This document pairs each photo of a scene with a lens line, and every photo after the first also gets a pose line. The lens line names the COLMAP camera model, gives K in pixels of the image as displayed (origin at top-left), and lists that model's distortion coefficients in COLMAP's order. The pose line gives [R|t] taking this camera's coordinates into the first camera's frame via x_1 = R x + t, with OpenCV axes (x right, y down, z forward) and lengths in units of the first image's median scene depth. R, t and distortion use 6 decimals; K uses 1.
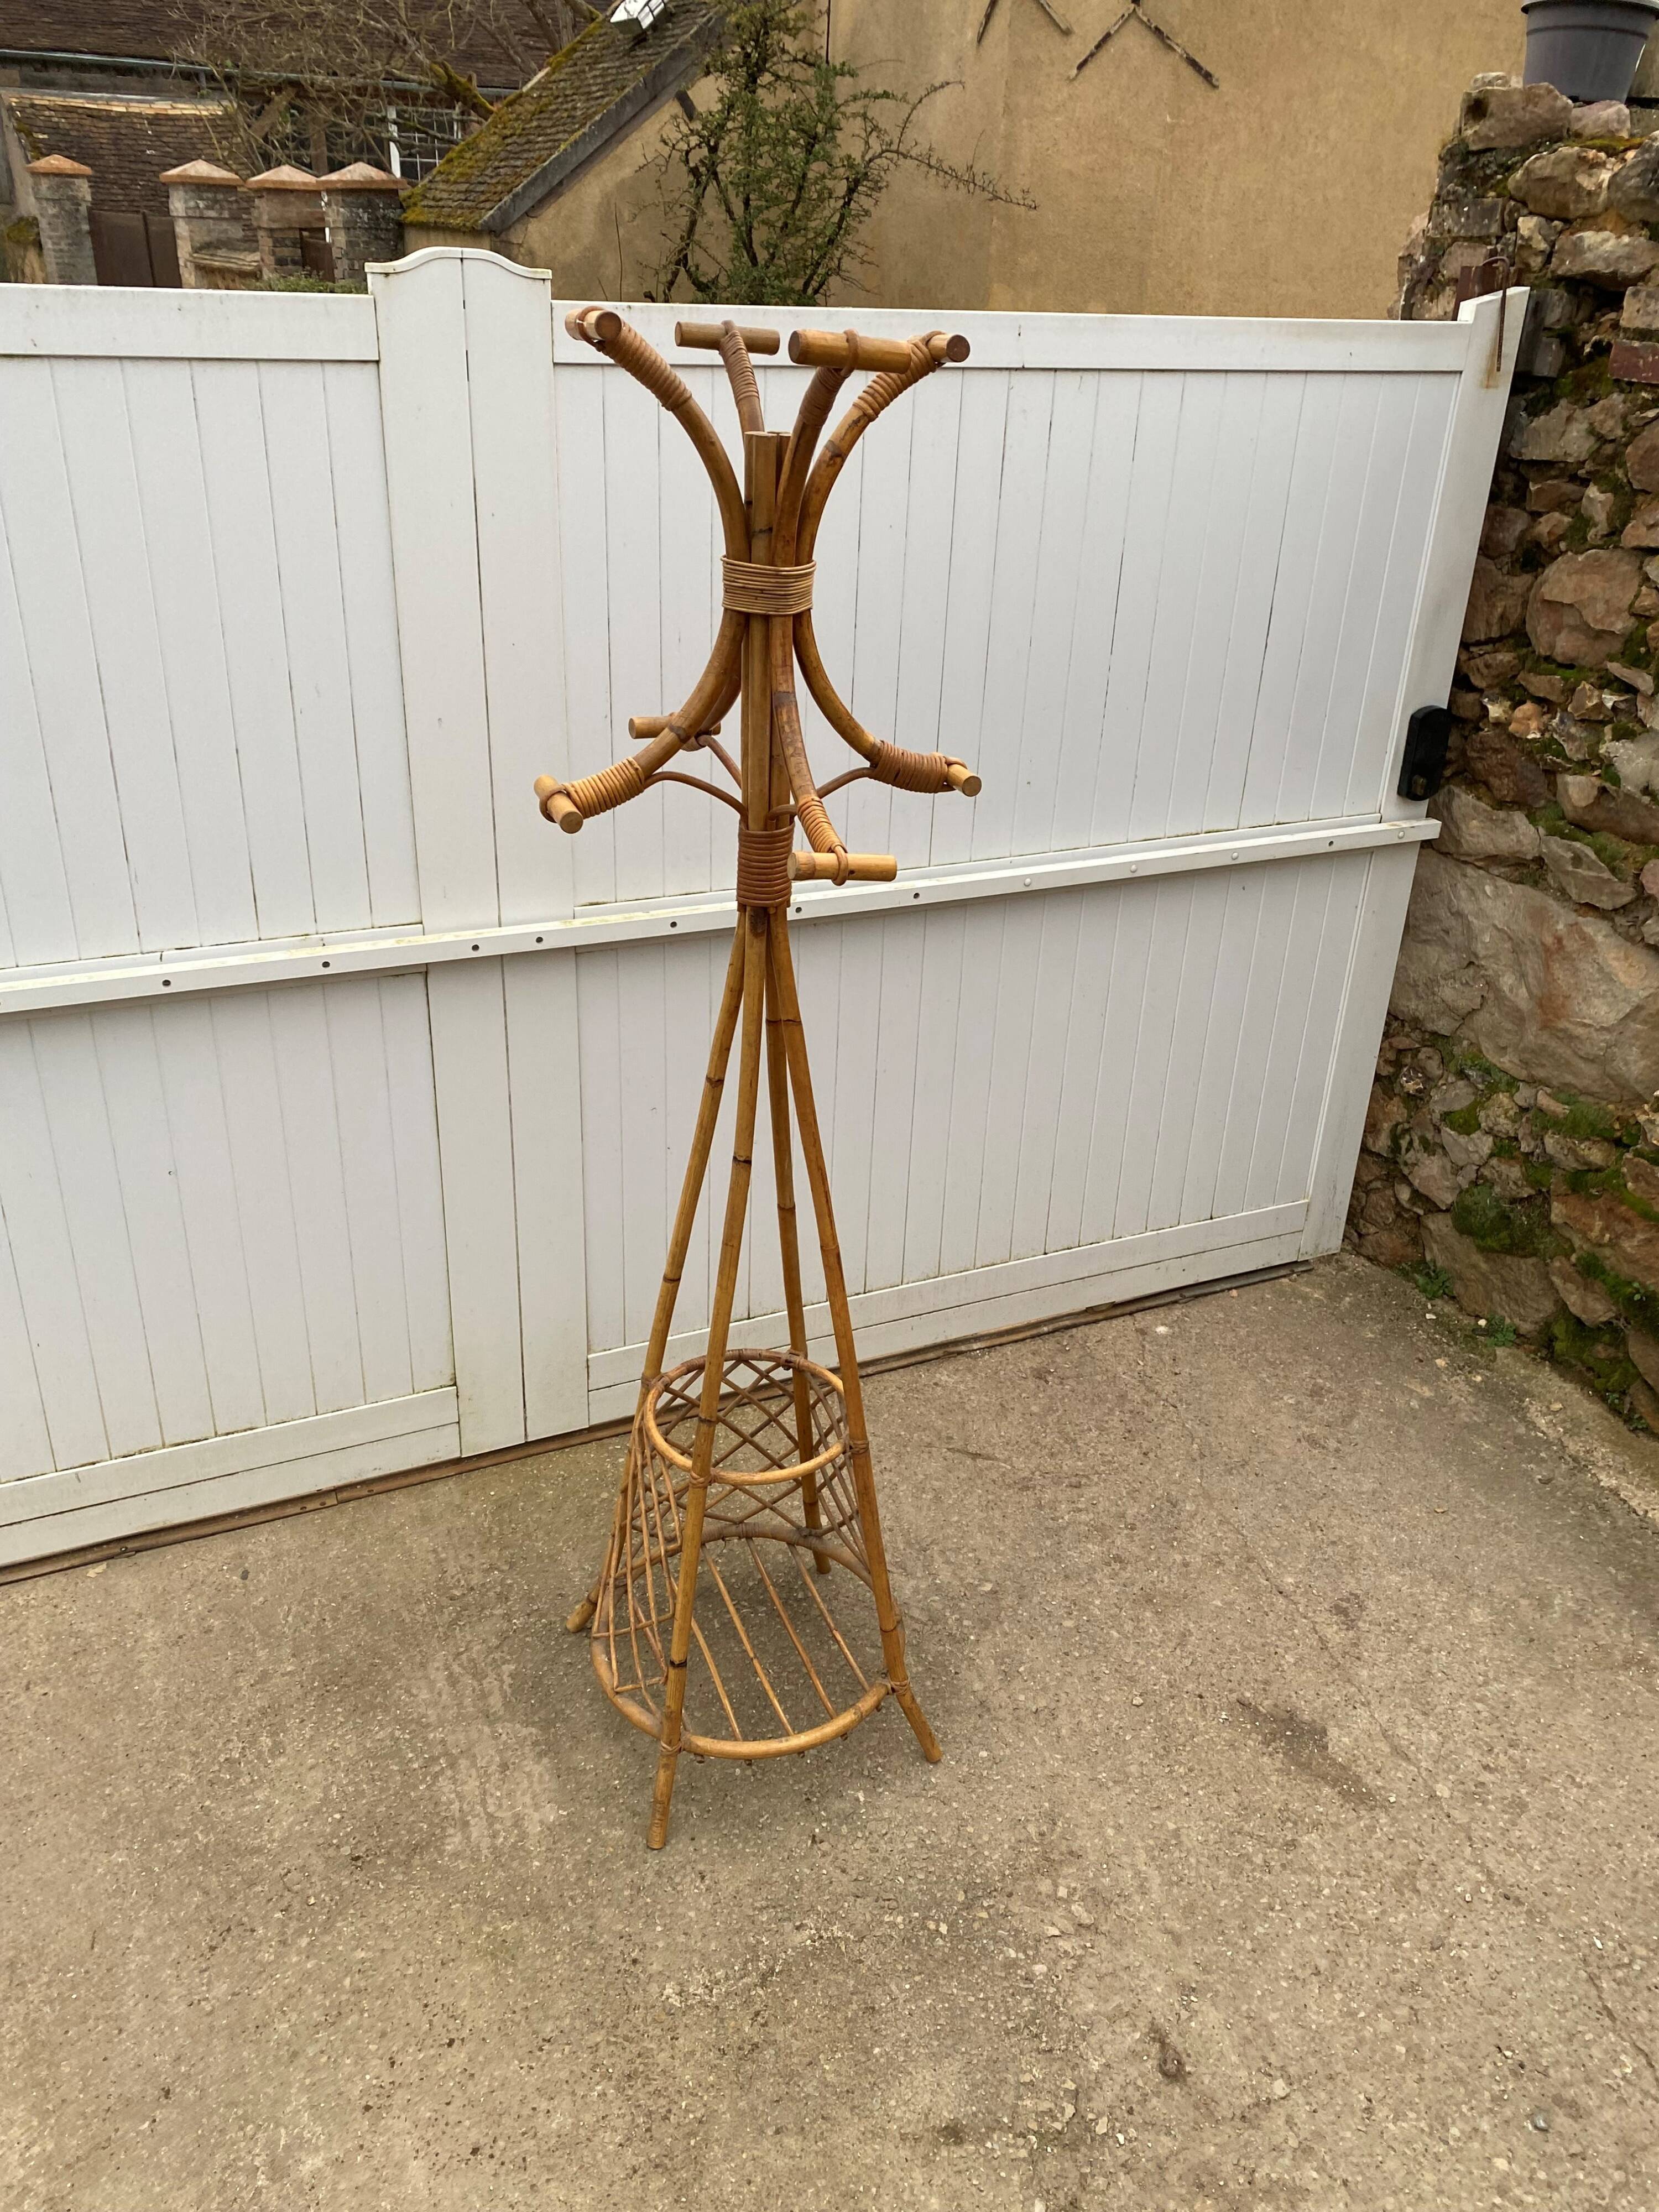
lens RADIAL K [[1689.9, 0, 825.6], [0, 1689.9, 1083.7], [0, 0, 1]] dist [0.025792, -0.021616]
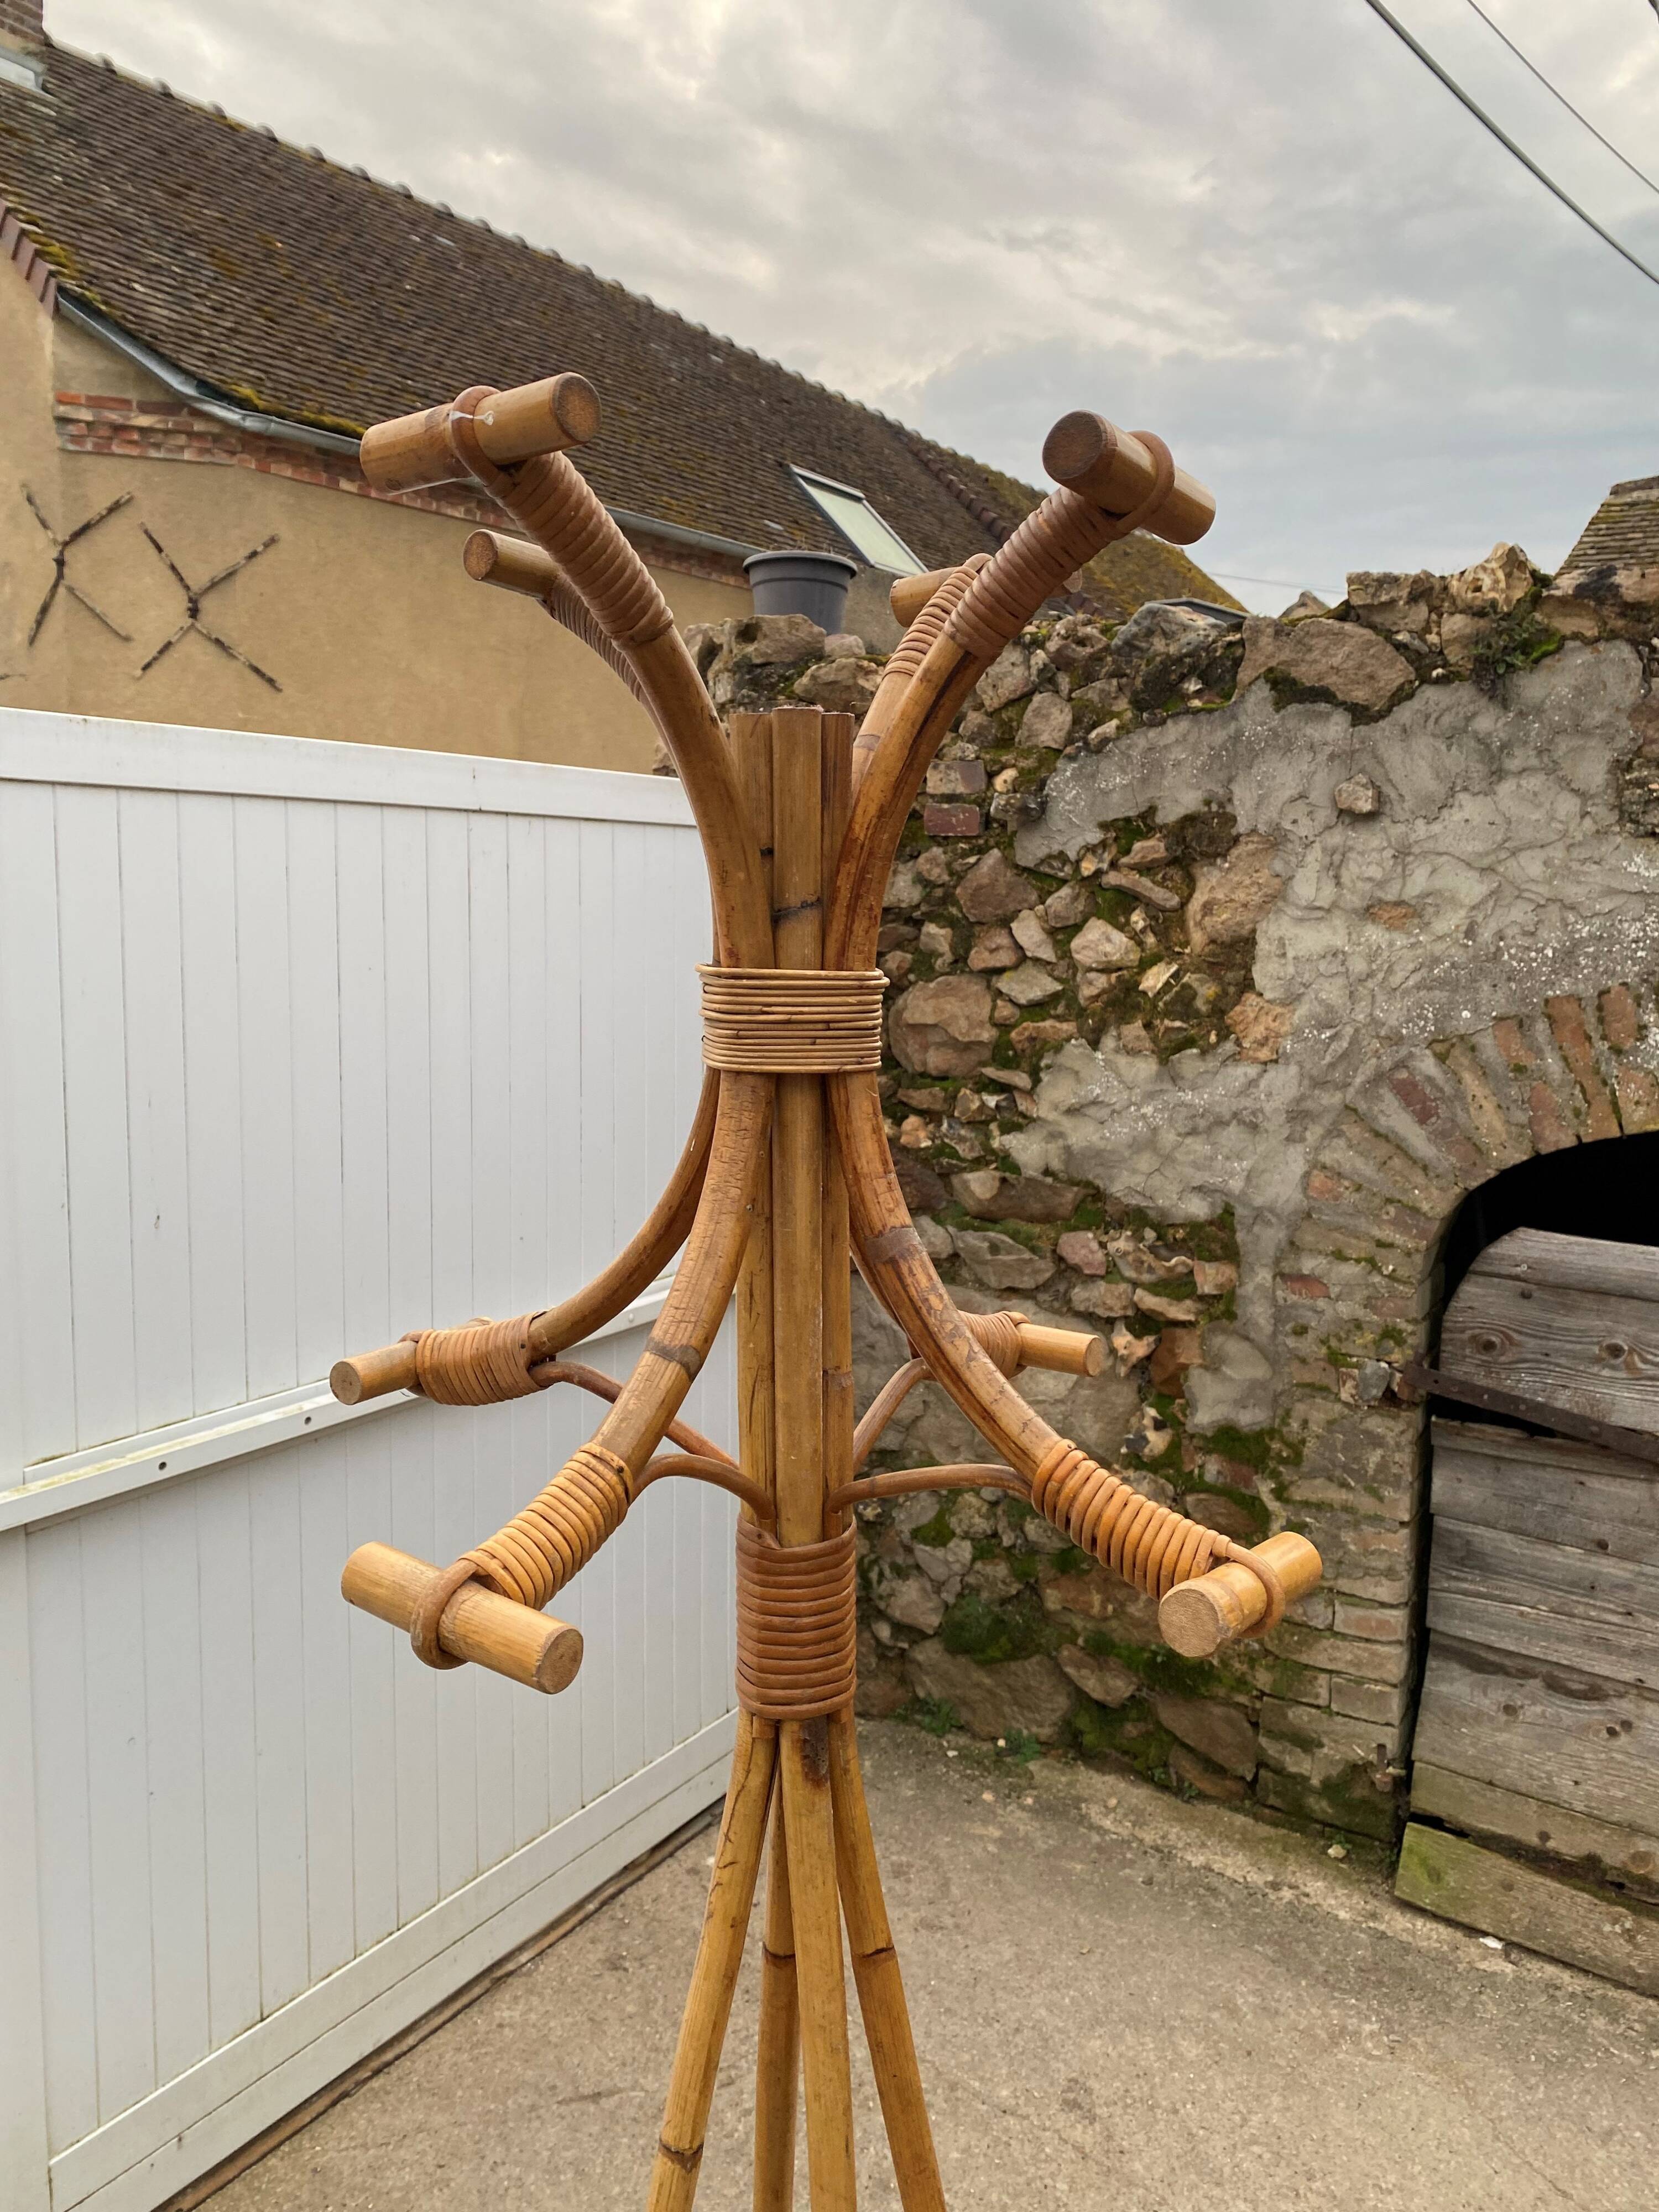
lens RADIAL K [[1689.9, 0, 822.2], [0, 1689.9, 1058.9], [0, 0, 1]] dist [0.025792, -0.021616]
pose [[0.844391, -0.077368, 0.530112, -0.211875], [0.251535, 0.930921, -0.264794, 0.011239], [-0.473006, 0.356931, 0.805522, 0.163282]]
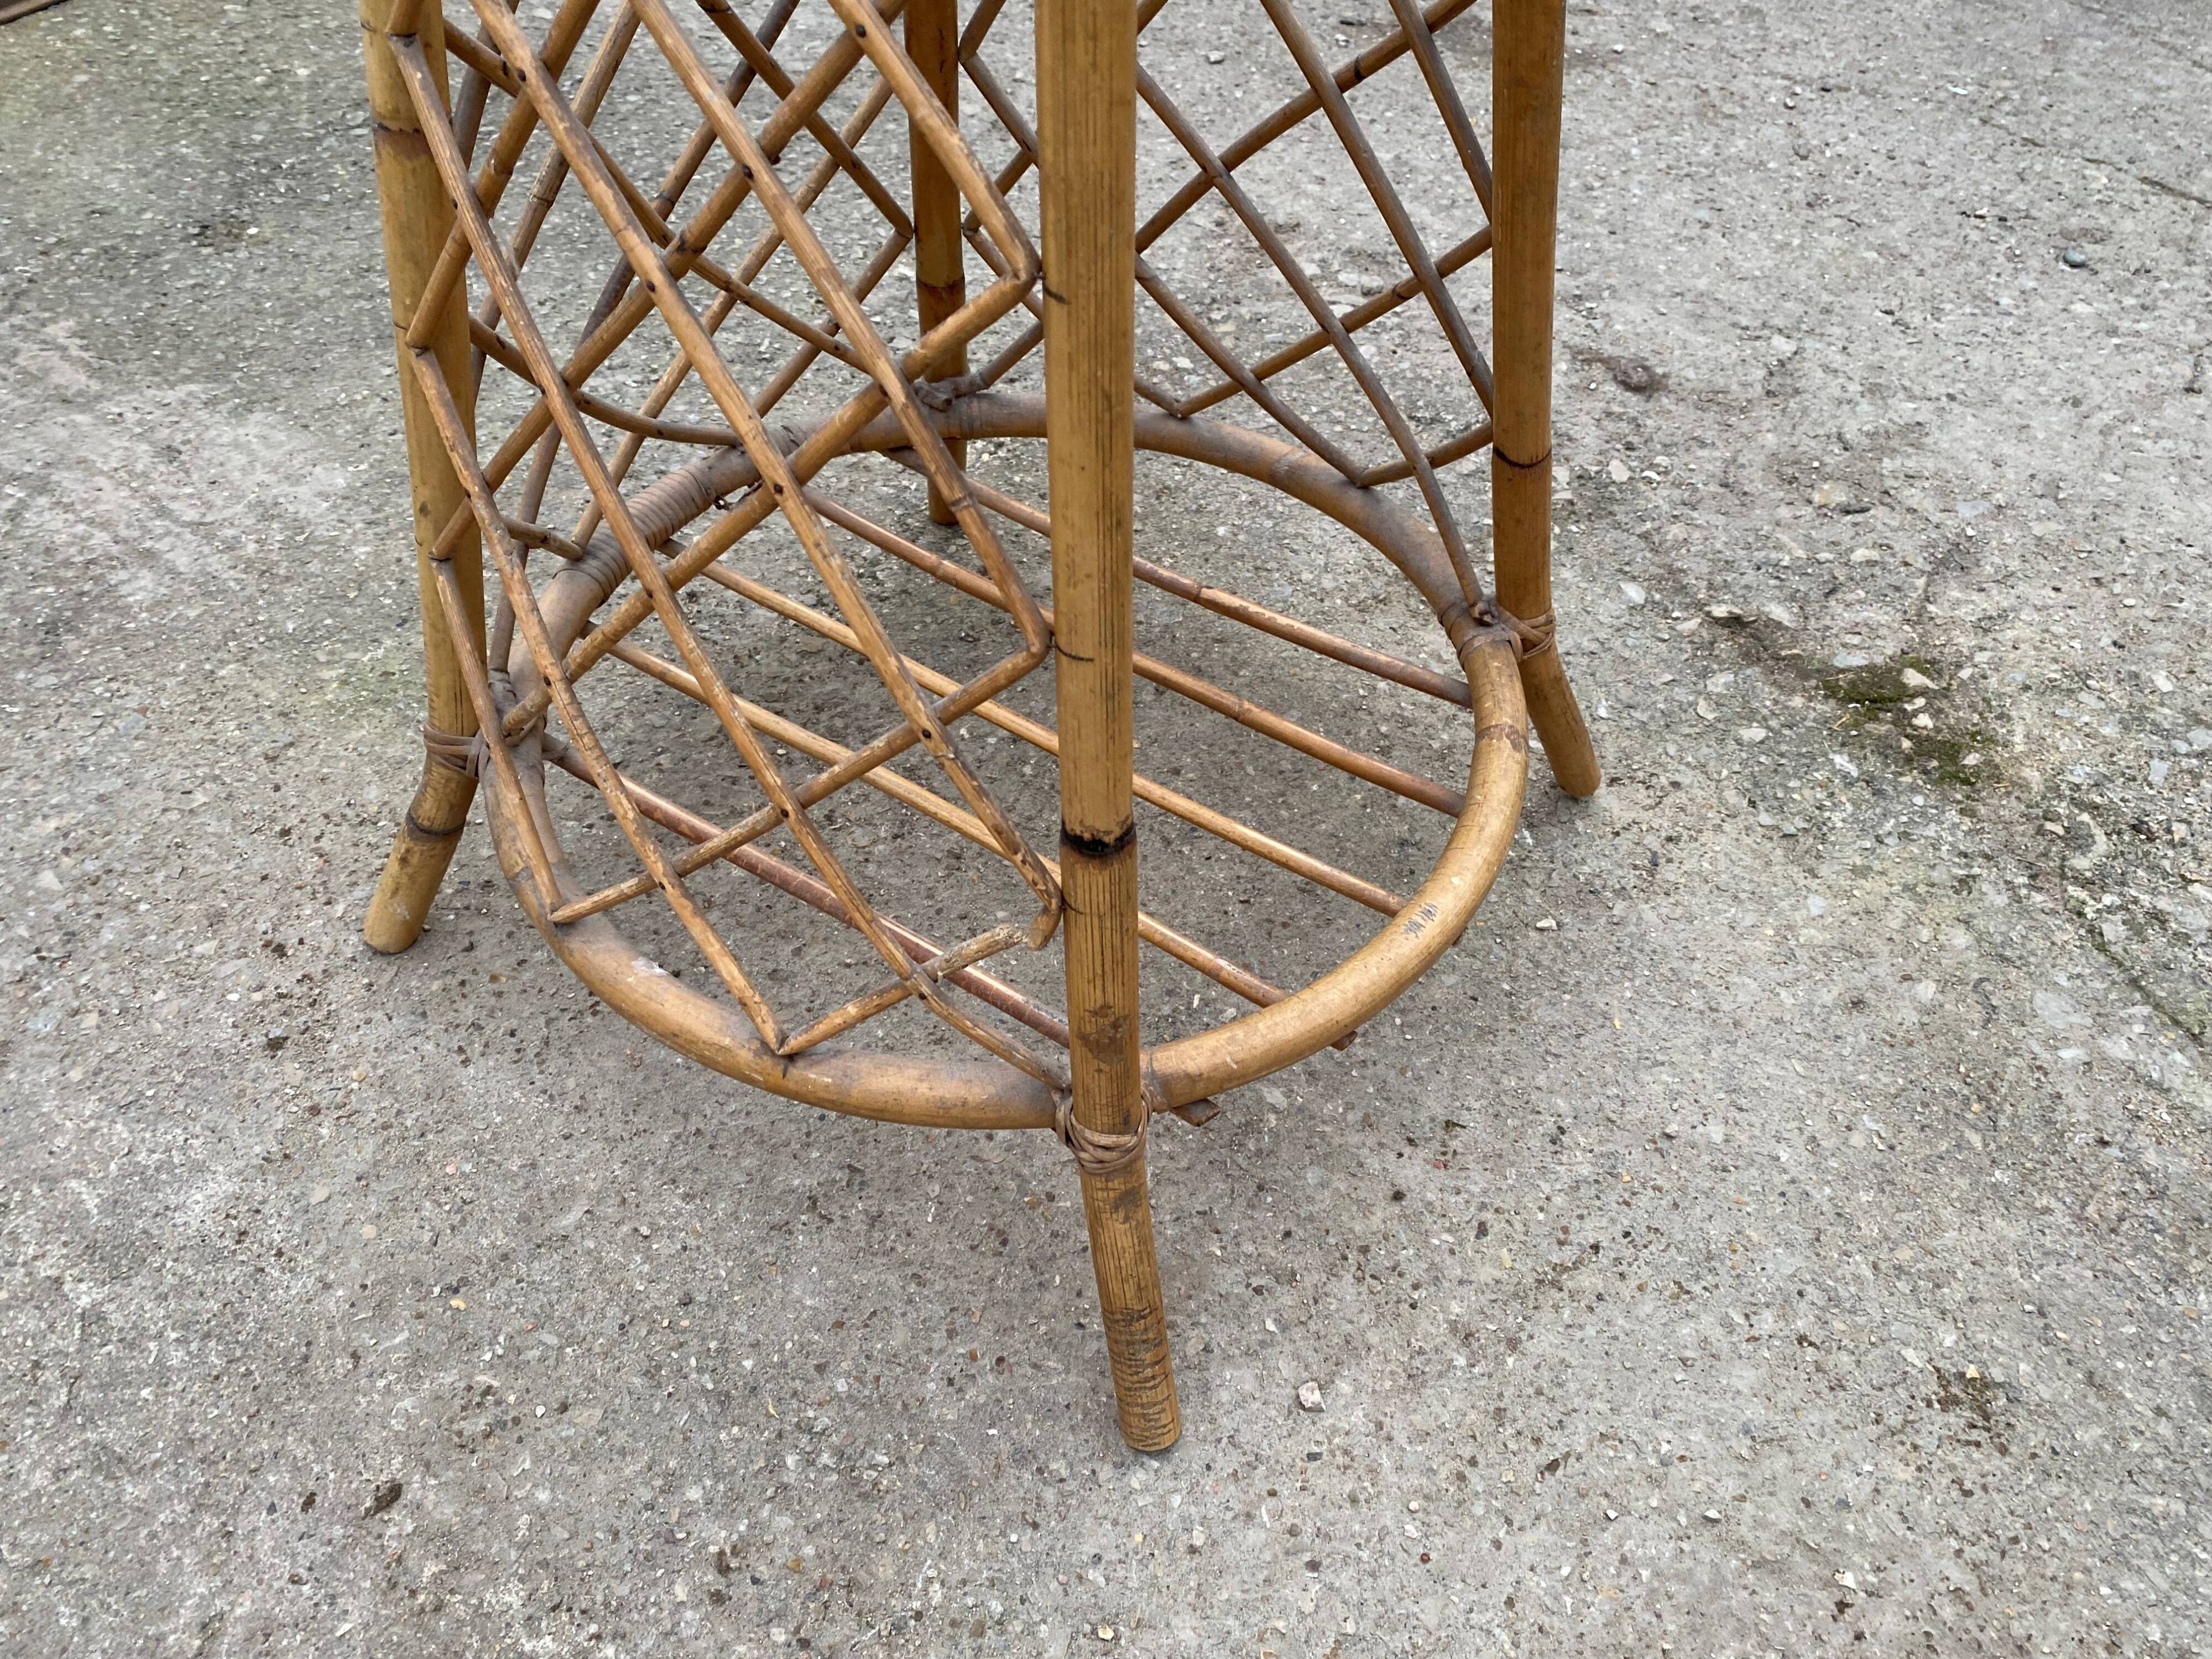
lens RADIAL K [[1689.9, 0, 1104.0], [0, 1689.9, 848.5], [0, 0, 1]] dist [0.025792, -0.021616]
pose [[0.831093, -0.417582, 0.367299, -0.159944], [0.246645, 0.868709, 0.429547, 0.300630], [-0.498447, -0.266401, 0.824973, 0.405351]]
